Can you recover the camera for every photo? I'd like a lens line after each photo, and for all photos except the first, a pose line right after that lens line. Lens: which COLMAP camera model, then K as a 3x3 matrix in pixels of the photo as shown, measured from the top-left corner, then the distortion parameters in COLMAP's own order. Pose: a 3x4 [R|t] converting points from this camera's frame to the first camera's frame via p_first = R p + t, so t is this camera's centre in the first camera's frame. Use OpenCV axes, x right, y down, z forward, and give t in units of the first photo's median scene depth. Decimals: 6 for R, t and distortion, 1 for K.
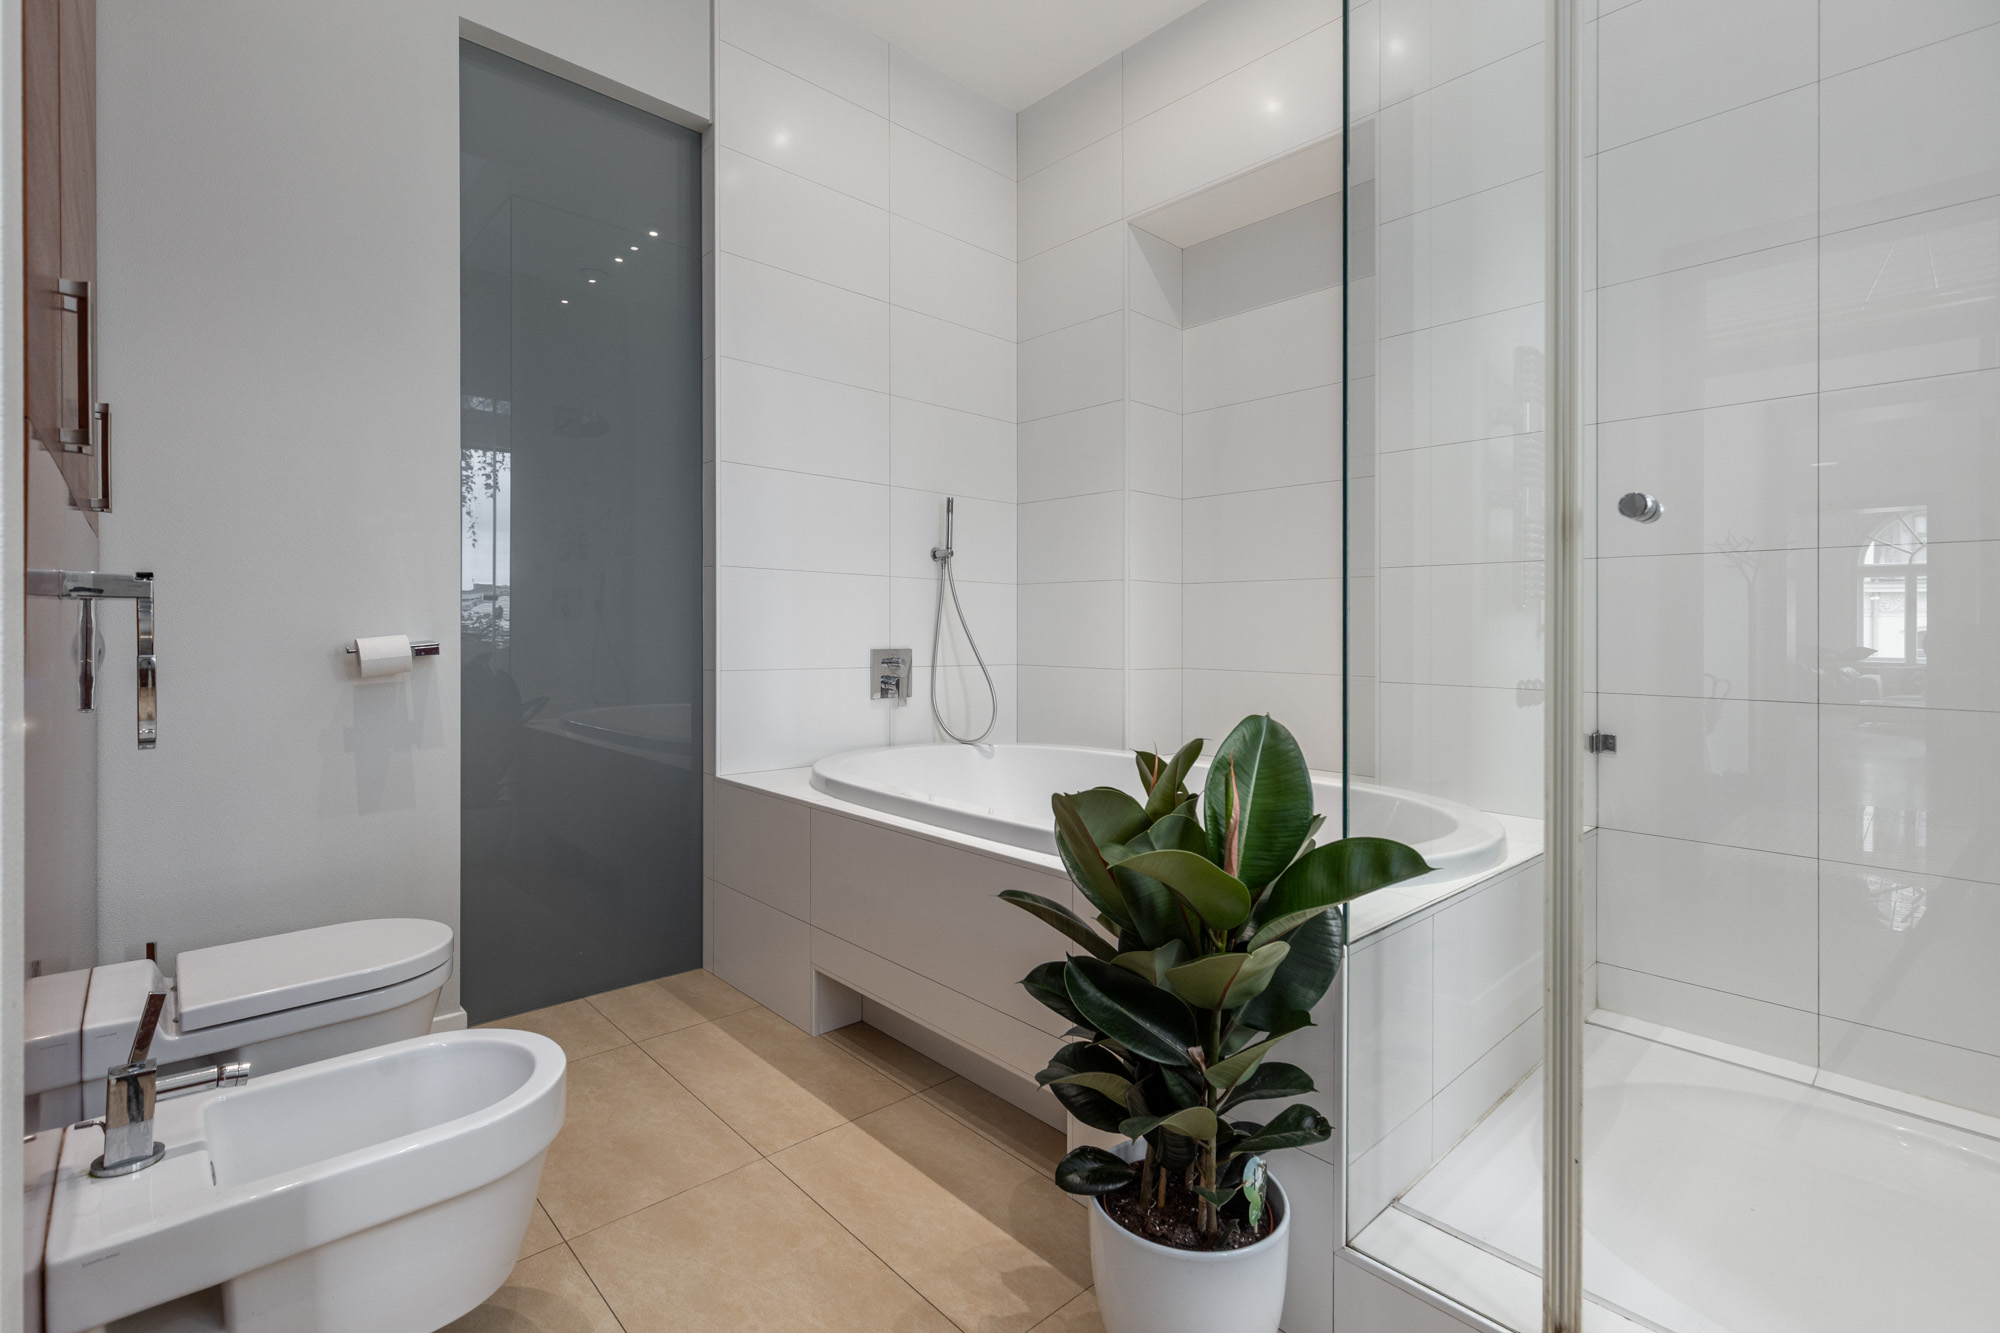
lens RADIAL K [[921.4, 0, 981.4], [0, 921.4, 646.2], [0, 0, 1]] dist [0.007380, -0.000237]
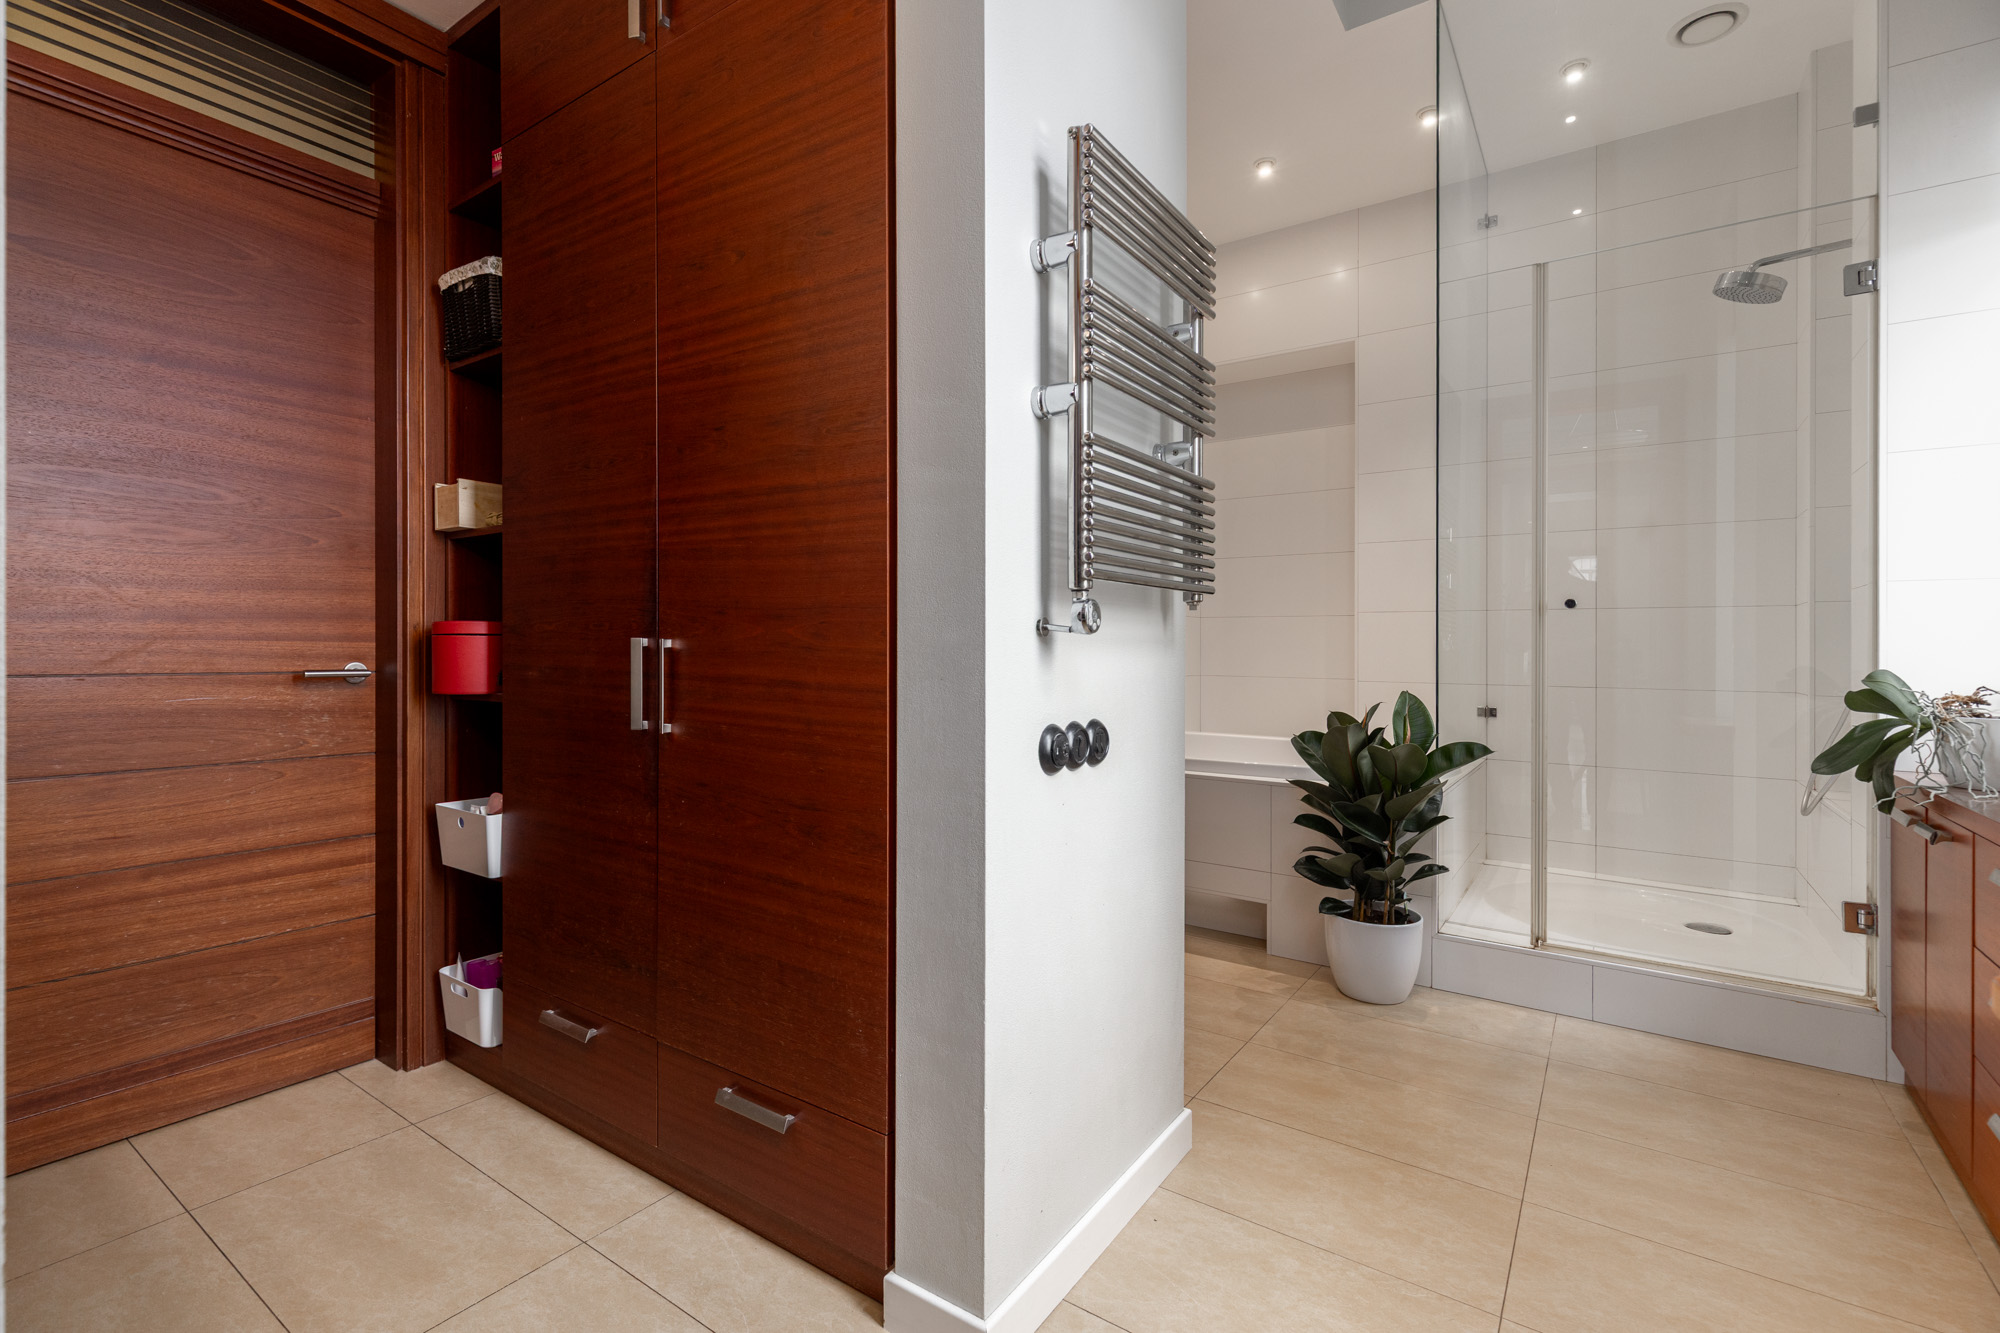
lens RADIAL K [[932.2, 0, 959.7], [0, 932.2, 645.7], [0, 0, 1]] dist [0.005752, -0.000225]
pose [[0.978400, 0.002541, 0.206707, -1.218226], [0.000691, 0.999879, -0.015563, -0.002877], [-0.206722, 0.015369, 0.978279, -0.981977]]
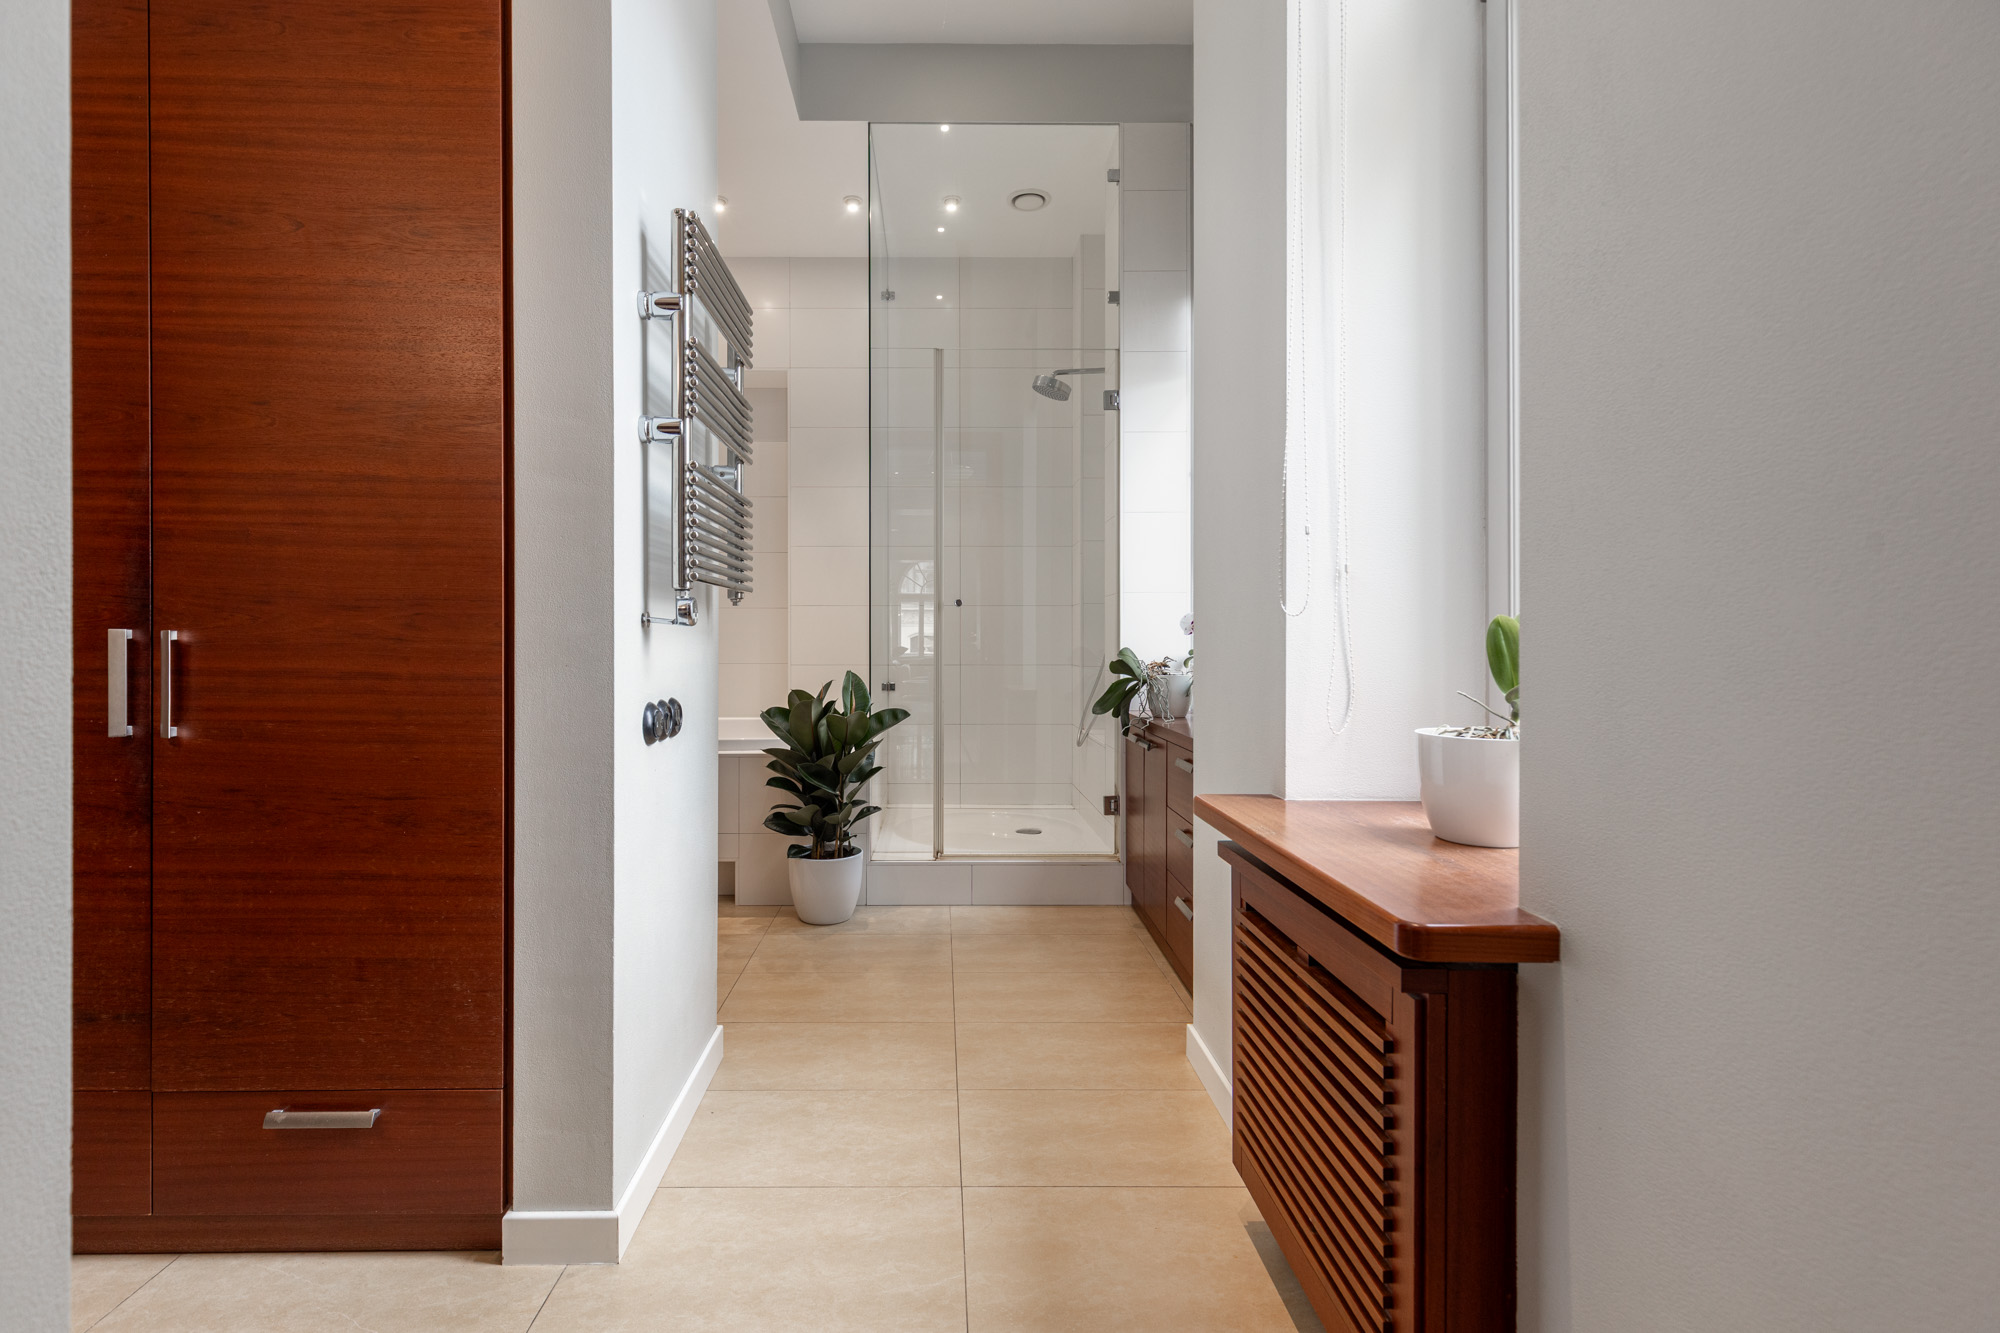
lens RADIAL K [[932.2, 0, 959.7], [0, 932.2, 645.7], [0, 0, 1]] dist [0.005752, -0.000225]
pose [[0.665040, -0.010857, 0.746729, -1.572282], [0.014810, 0.999889, 0.001348, -0.001323], [-0.746661, 0.010163, 0.665127, -1.114419]]
